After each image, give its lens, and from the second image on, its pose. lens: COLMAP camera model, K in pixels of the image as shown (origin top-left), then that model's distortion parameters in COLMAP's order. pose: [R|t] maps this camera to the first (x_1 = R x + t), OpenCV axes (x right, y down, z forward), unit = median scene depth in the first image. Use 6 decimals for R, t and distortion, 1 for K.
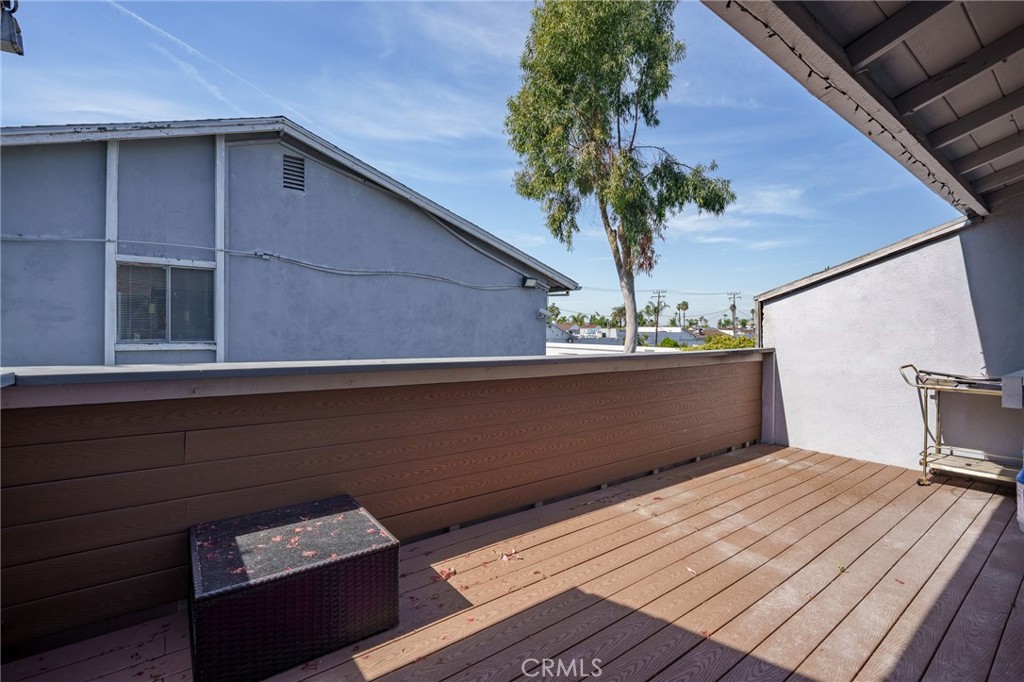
lens RADIAL K [[463.0, 0, 517.8], [0, 463.0, 338.1], [0, 0, 1]] dist [-0.008138, 0.001104]
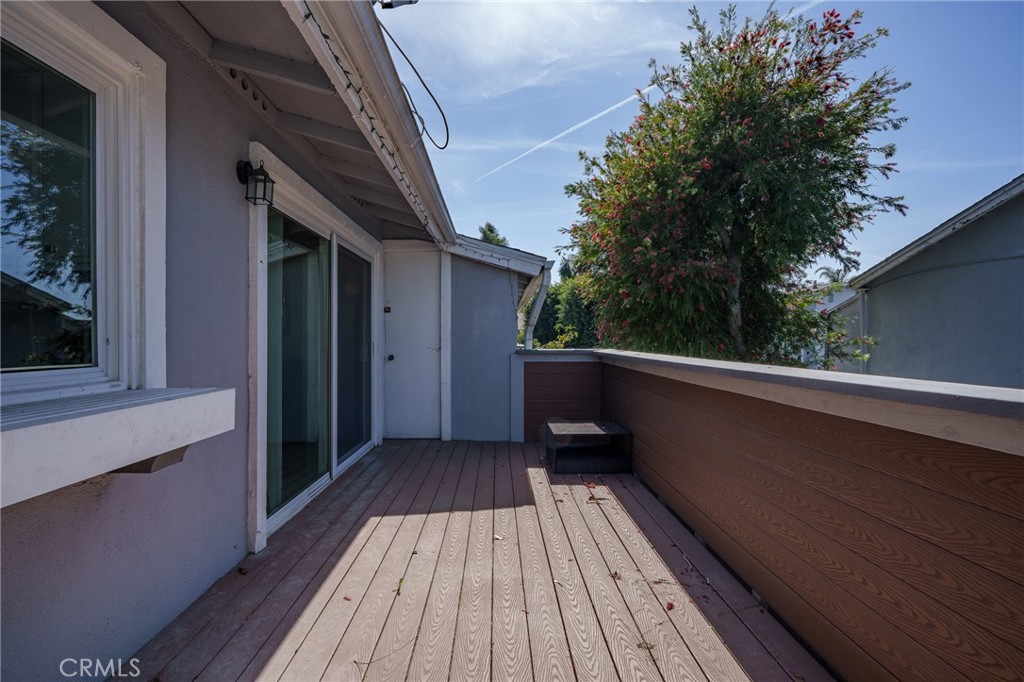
lens RADIAL K [[463.0, 0, 512.3], [0, 463.0, 340.5], [0, 0, 1]] dist [-0.008138, 0.001104]
pose [[-0.571286, -0.001093, -0.820750, 1.435723], [-0.007396, 0.999965, 0.003816, 0.000189], [0.820718, 0.008251, -0.571274, 1.837992]]
